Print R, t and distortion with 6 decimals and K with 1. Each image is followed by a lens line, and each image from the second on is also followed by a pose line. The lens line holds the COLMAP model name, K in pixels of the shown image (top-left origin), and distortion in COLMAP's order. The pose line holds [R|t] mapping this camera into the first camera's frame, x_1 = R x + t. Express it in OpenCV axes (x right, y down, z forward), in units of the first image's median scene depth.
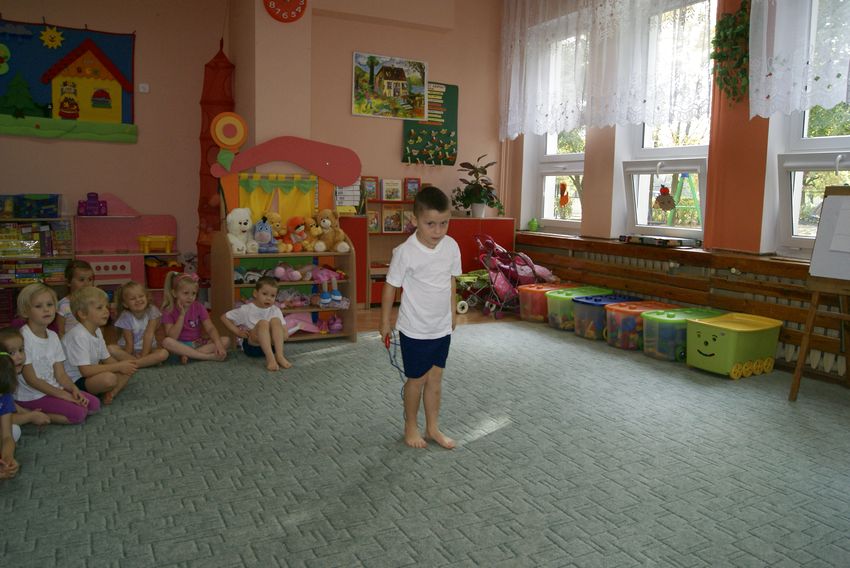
lens RADIAL K [[670.0, 0, 422.4], [0, 670.0, 286.4], [0, 0, 1]] dist [-0.085845, 0.019870]
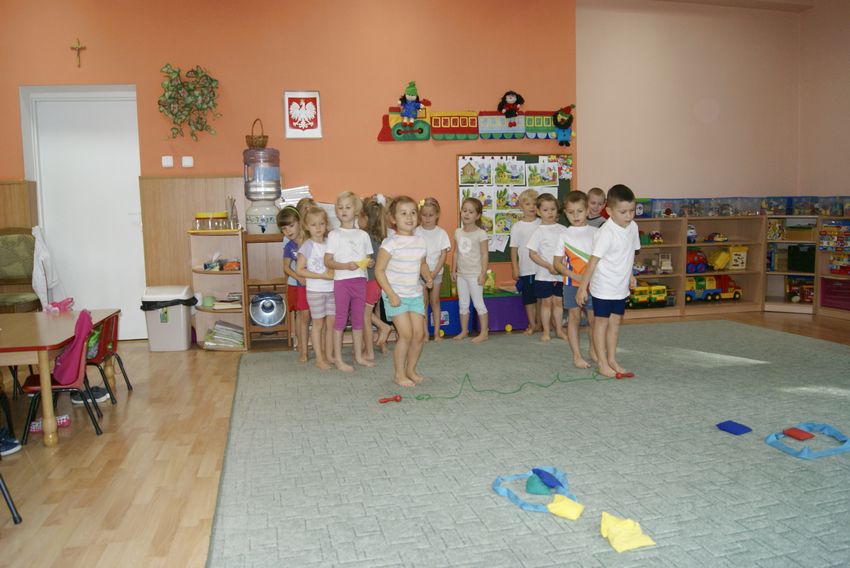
lens RADIAL K [[670.0, 0, 423.9], [0, 670.0, 286.4], [0, 0, 1]] dist [-0.085845, 0.019870]
pose [[-0.245426, 0.083394, -0.965822, 0.574374], [-0.105498, 0.988078, 0.112124, -0.030275], [0.963658, 0.129411, -0.233702, 0.514986]]
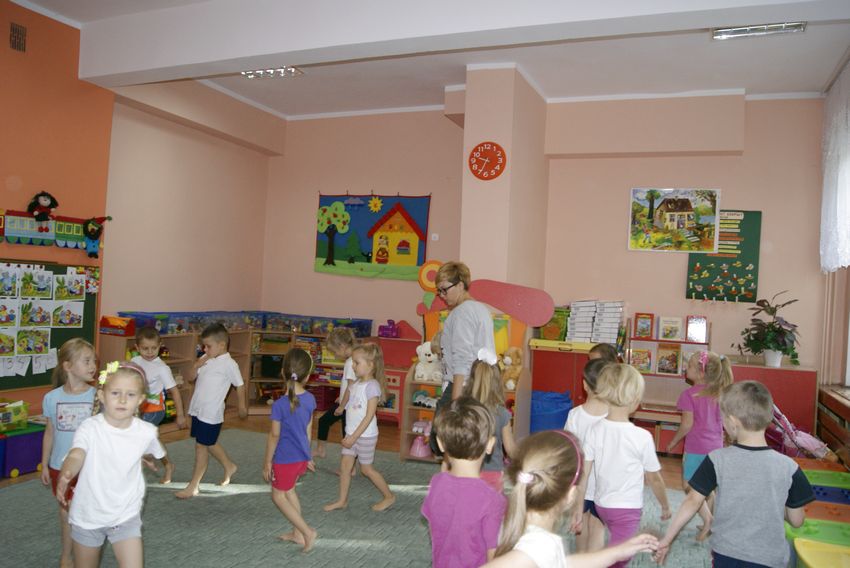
lens RADIAL K [[670.0, 0, 423.2], [0, 670.0, 285.7], [0, 0, 1]] dist [-0.085845, 0.019870]
pose [[0.665422, 0.002879, -0.746462, 0.526143], [-0.129940, 0.985172, -0.112034, -0.070831], [0.735071, 0.171545, 0.655929, 0.176785]]
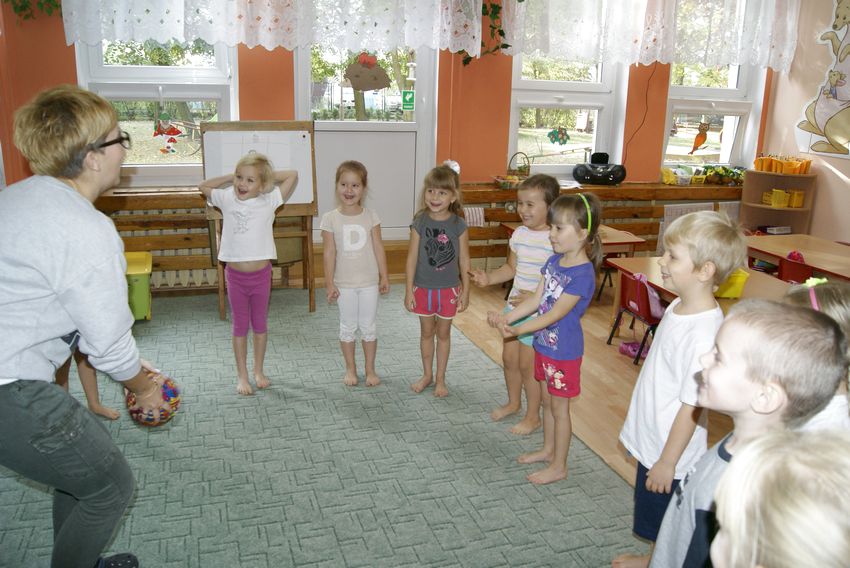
lens RADIAL K [[670.0, 0, 422.8], [0, 670.0, 286.1], [0, 0, 1]] dist [-0.085845, 0.019870]
pose [[0.159924, -0.287668, 0.944283, -0.306663], [0.106705, 0.956028, 0.273175, -0.108091], [-0.981345, 0.057073, 0.183587, 0.312488]]
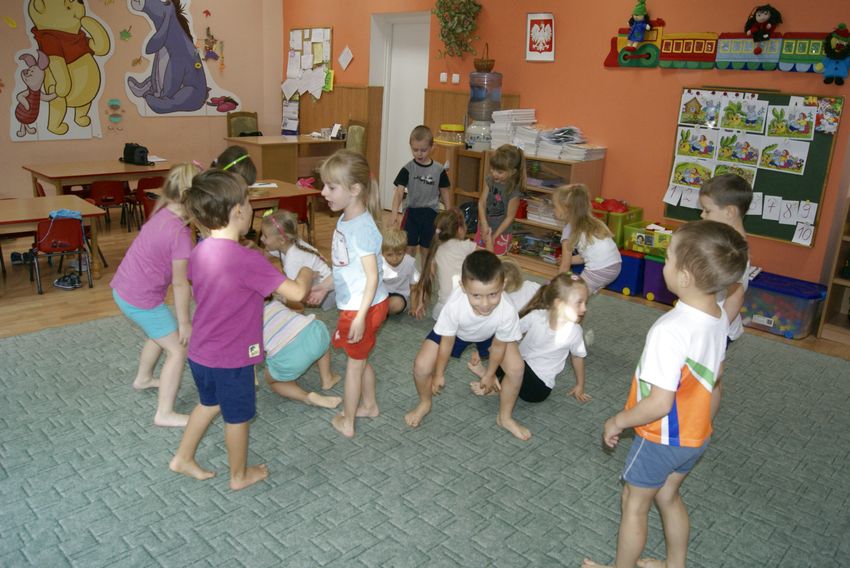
lens RADIAL K [[670.0, 0, 426.1], [0, 670.0, 286.9], [0, 0, 1]] dist [-0.085845, 0.019870]
pose [[-0.943636, 0.027906, -0.329807, 0.137573], [-0.112878, 0.909570, 0.399927, -0.190110], [0.311142, 0.414613, -0.855153, 1.029415]]
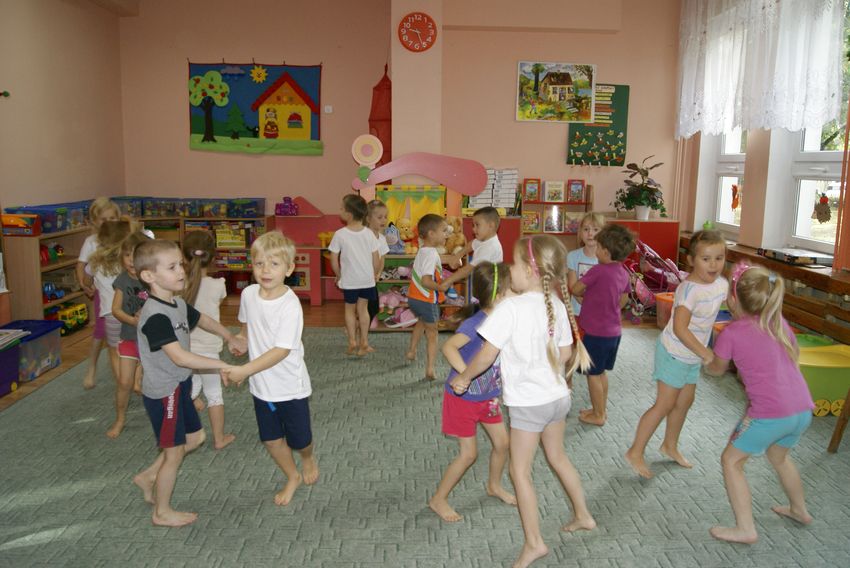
lens RADIAL K [[670.0, 0, 424.7], [0, 670.0, 287.9], [0, 0, 1]] dist [-0.085845, 0.019870]
pose [[0.901055, 0.064753, -0.428845, 0.291497], [-0.047455, 0.997575, 0.050918, -0.048058], [0.431102, -0.025529, 0.901942, -0.035715]]
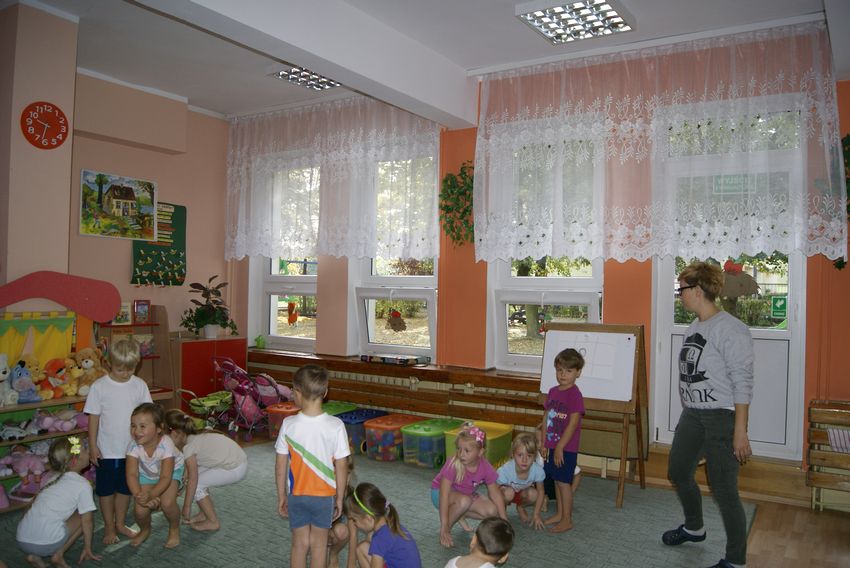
lens RADIAL K [[670.0, 0, 422.2], [0, 670.0, 287.2], [0, 0, 1]] dist [-0.085845, 0.019870]
pose [[0.860812, -0.002998, 0.508913, -0.196350], [0.065926, 0.992214, -0.105666, -0.068953], [-0.504634, 0.124509, 0.854308, -0.024278]]
